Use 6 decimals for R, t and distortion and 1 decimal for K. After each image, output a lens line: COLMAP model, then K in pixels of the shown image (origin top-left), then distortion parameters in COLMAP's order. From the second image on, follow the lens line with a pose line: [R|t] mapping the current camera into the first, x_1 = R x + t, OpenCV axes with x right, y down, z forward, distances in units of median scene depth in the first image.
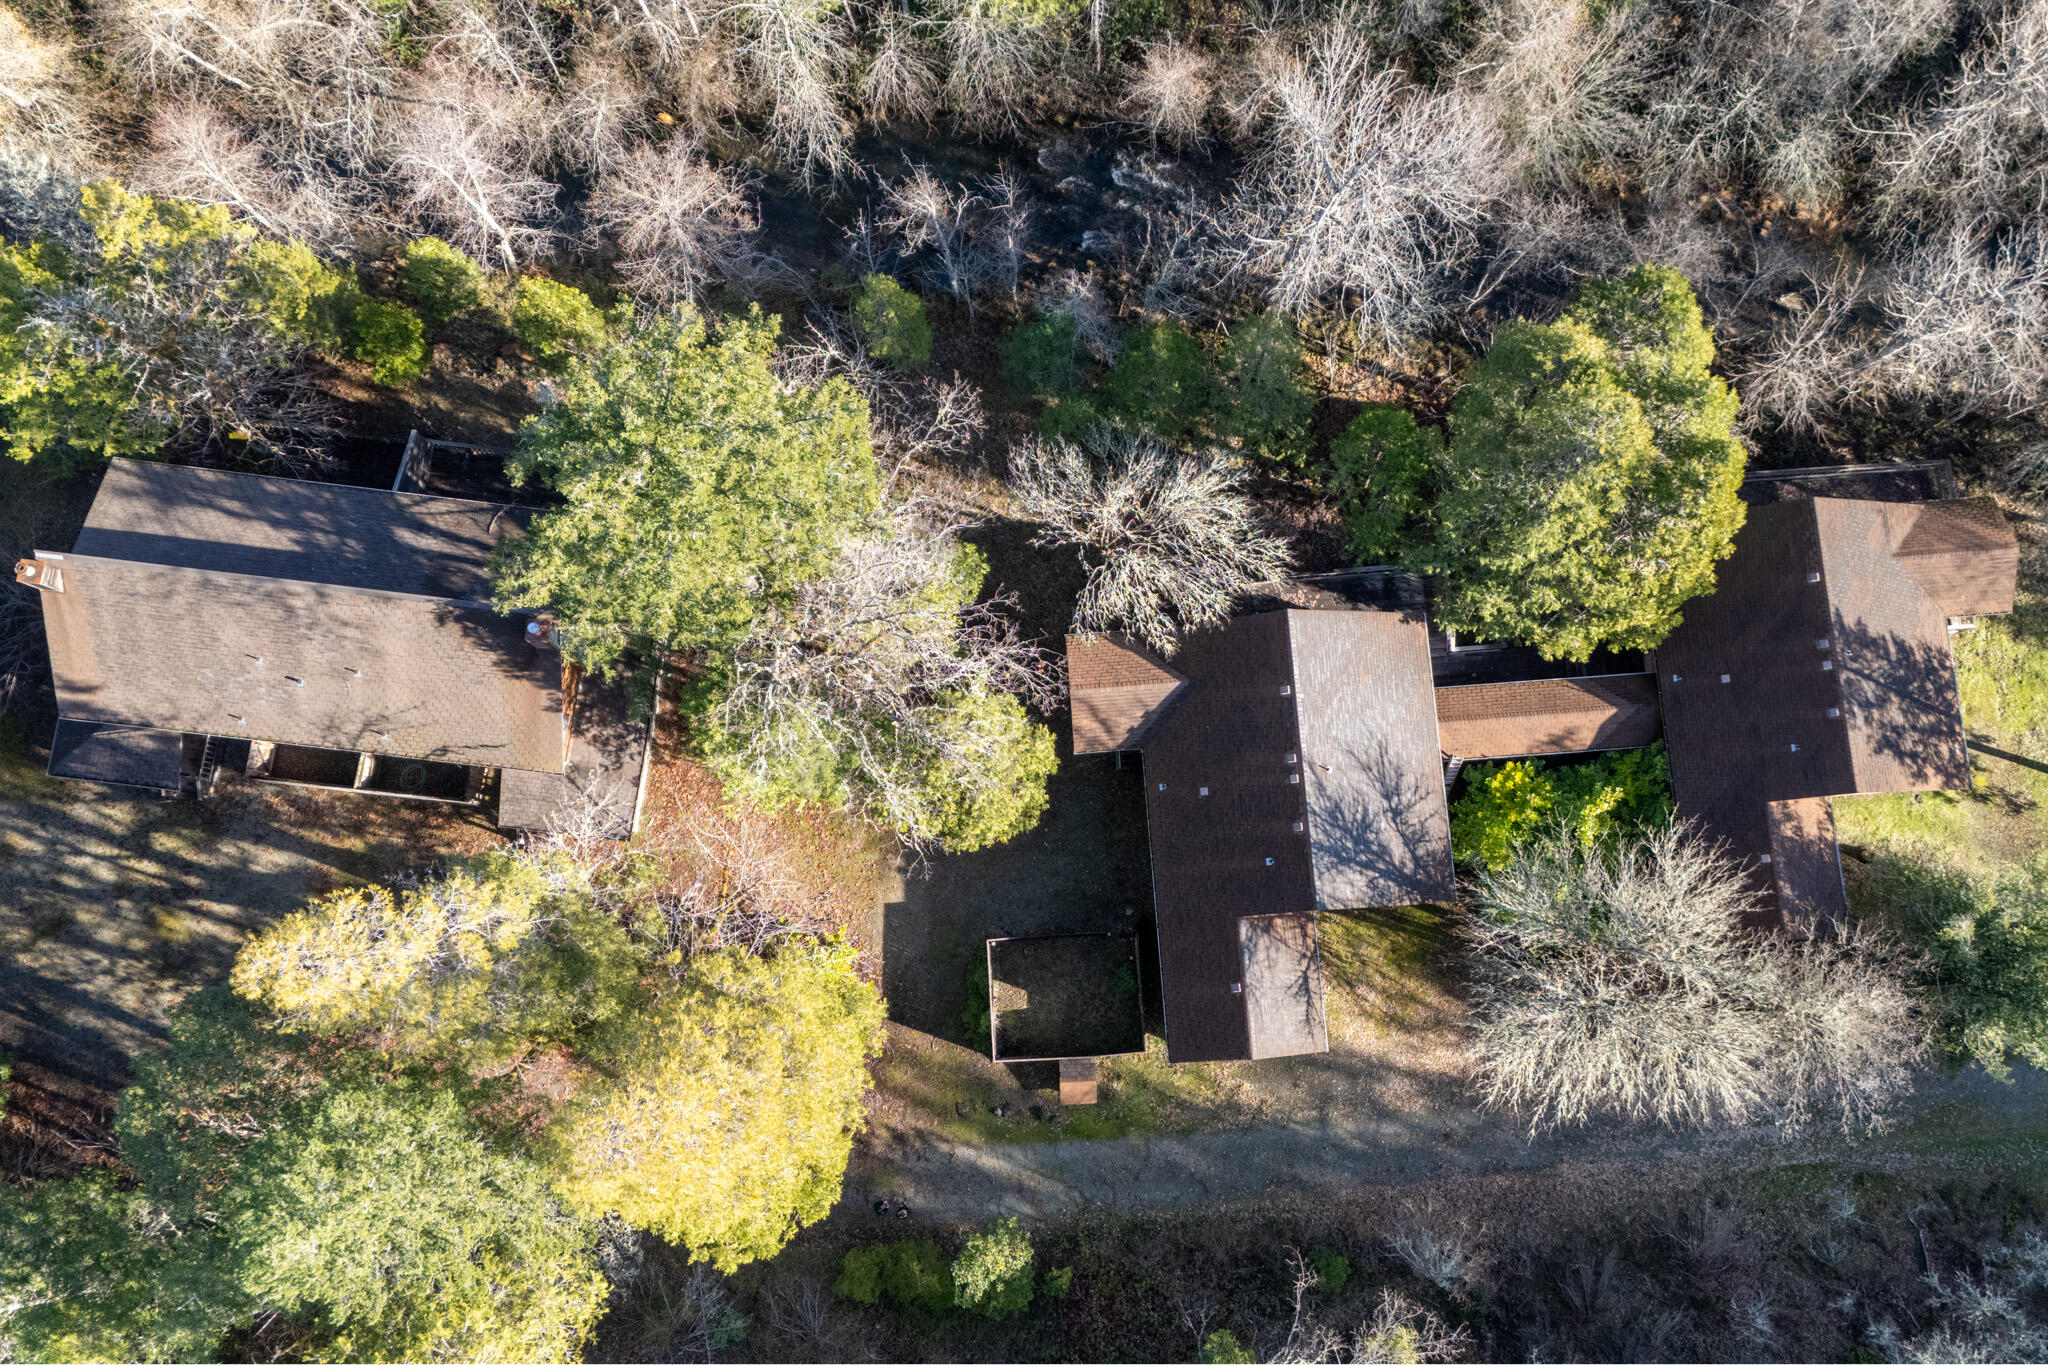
lens RADIAL K [[1754.7, 0, 1027.2], [0, 1754.7, 701.6], [0, 0, 1]] dist [0.046693, -0.037524]
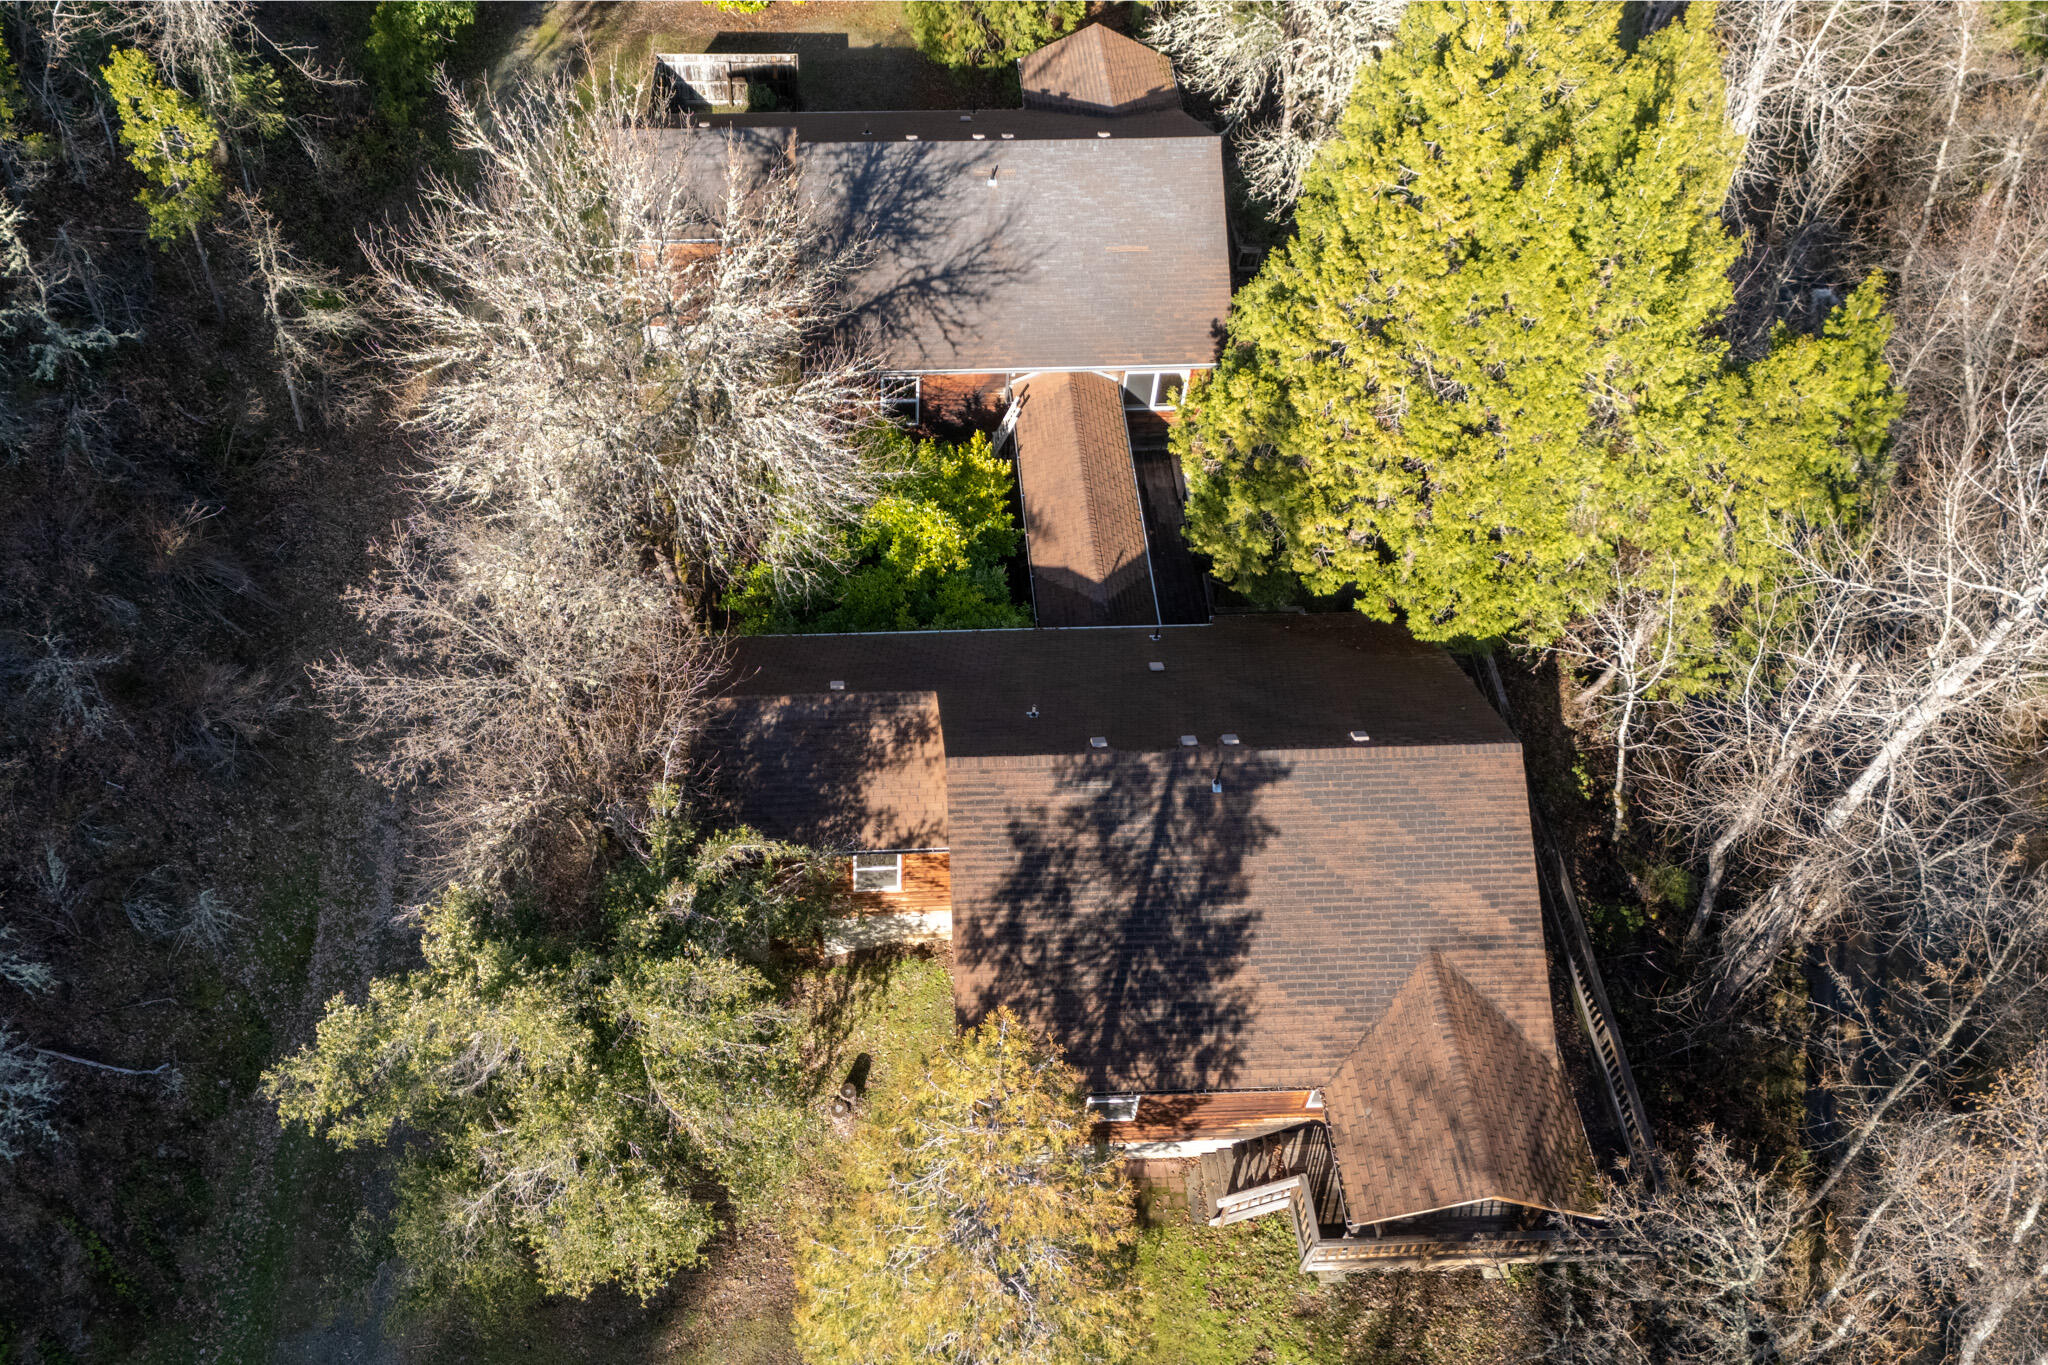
lens RADIAL K [[1754.7, 0, 925.8], [0, 1754.7, 681.8], [0, 0, 1]] dist [0.046693, -0.037524]
pose [[-0.026412, 0.766658, -0.641512, 0.766330], [-0.987953, 0.077868, 0.133733, -0.017727], [0.152481, 0.637316, 0.755366, 0.567098]]
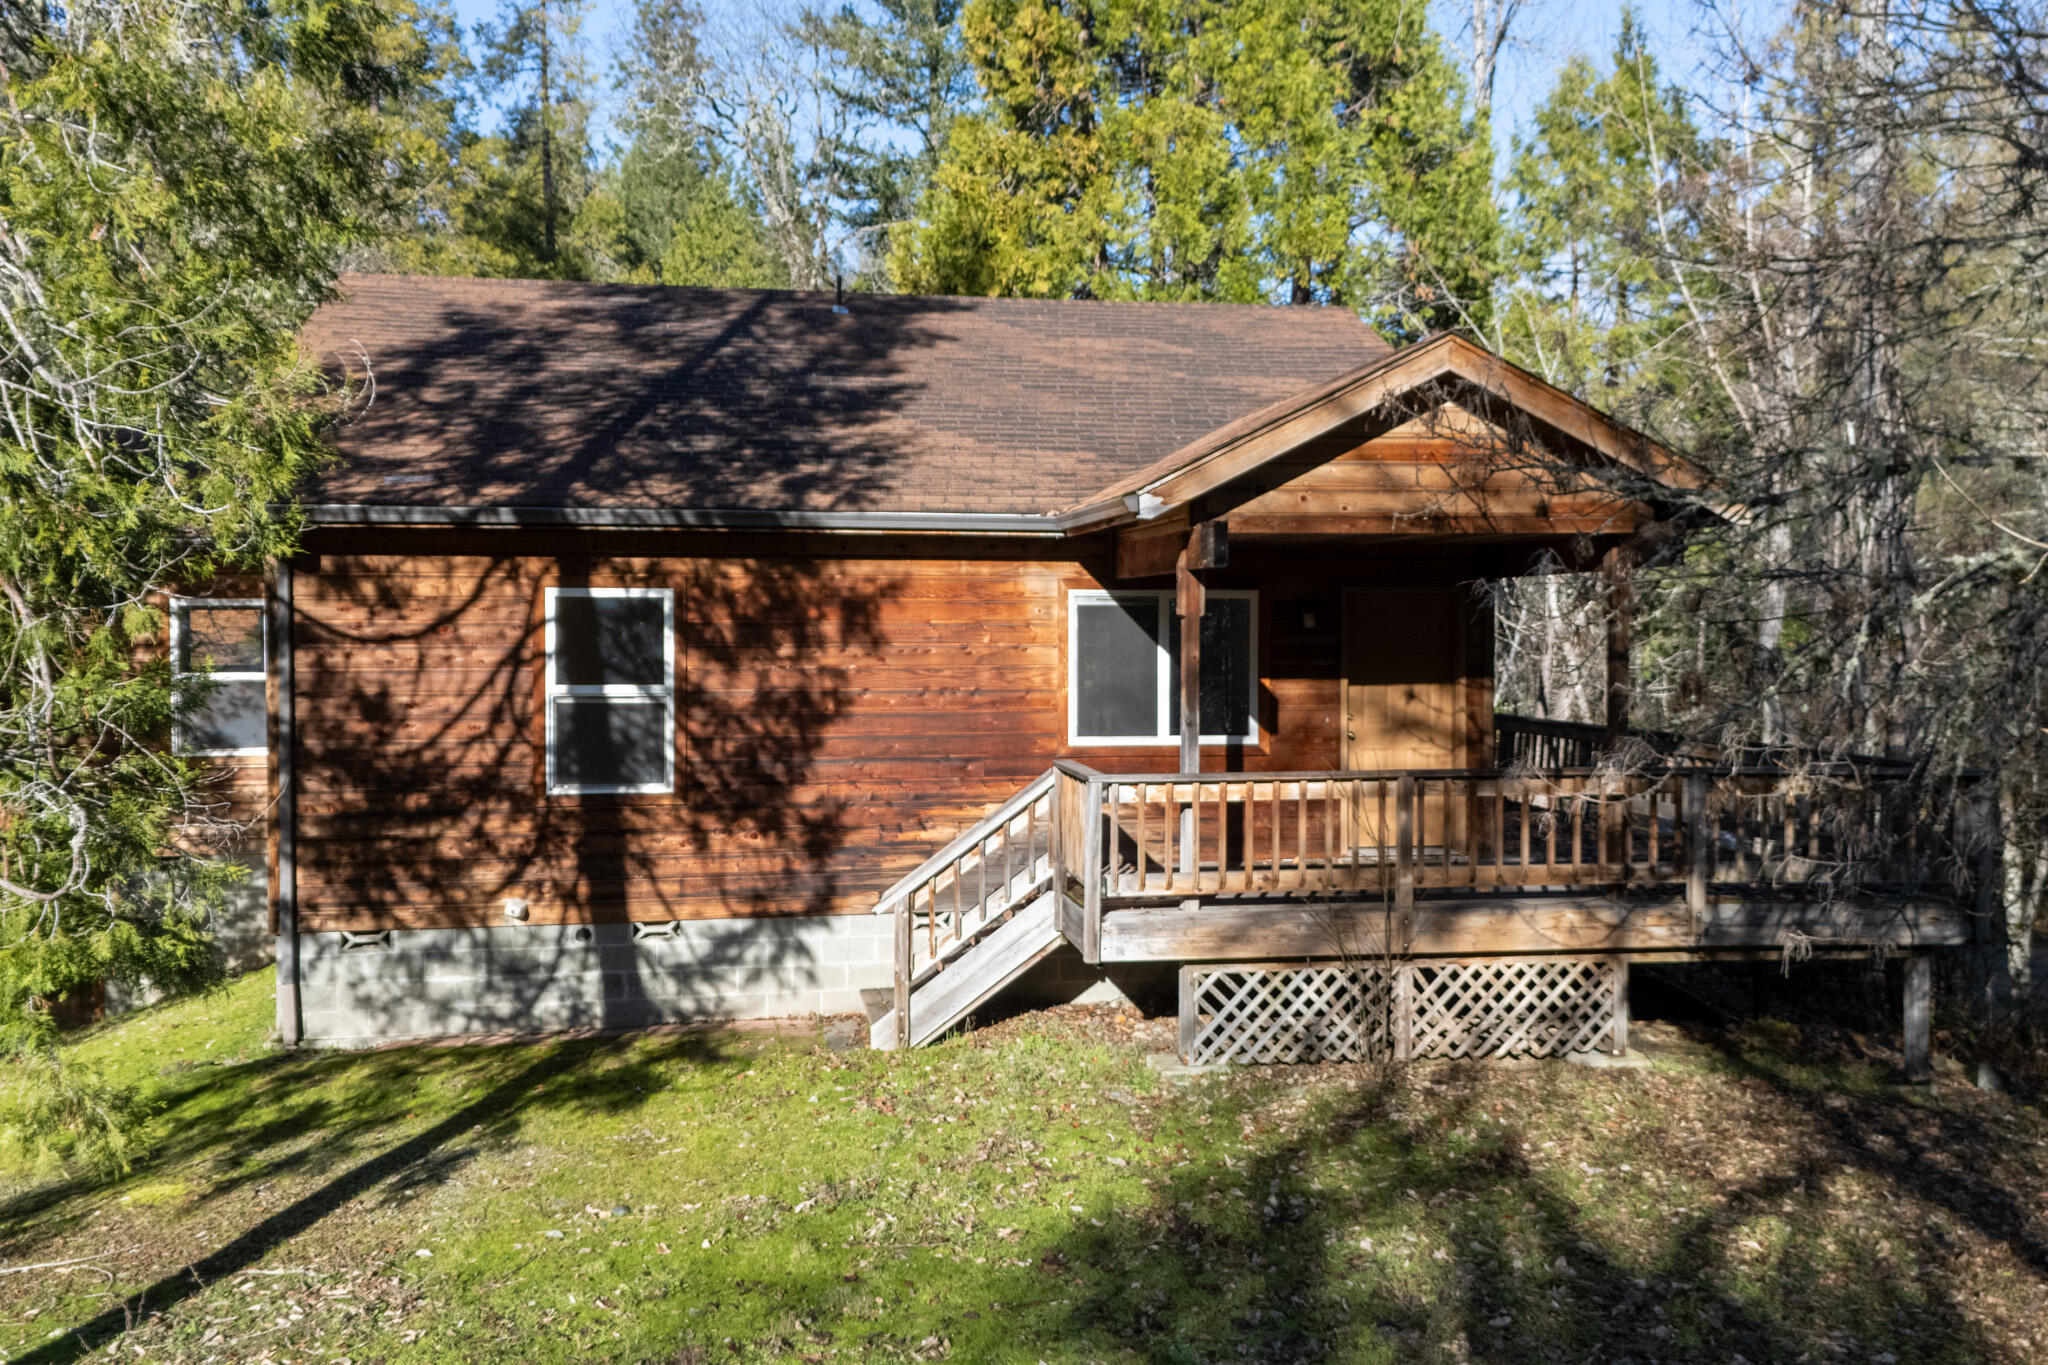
lens RADIAL K [[1754.7, 0, 1035.4], [0, 1754.7, 680.4], [0, 0, 1]] dist [0.046693, -0.037524]
pose [[0.093507, 0.028004, -0.995225, 0.750135], [-0.981398, 0.170936, -0.087398, -0.025851], [0.167672, 0.984884, 0.043466, 1.040819]]
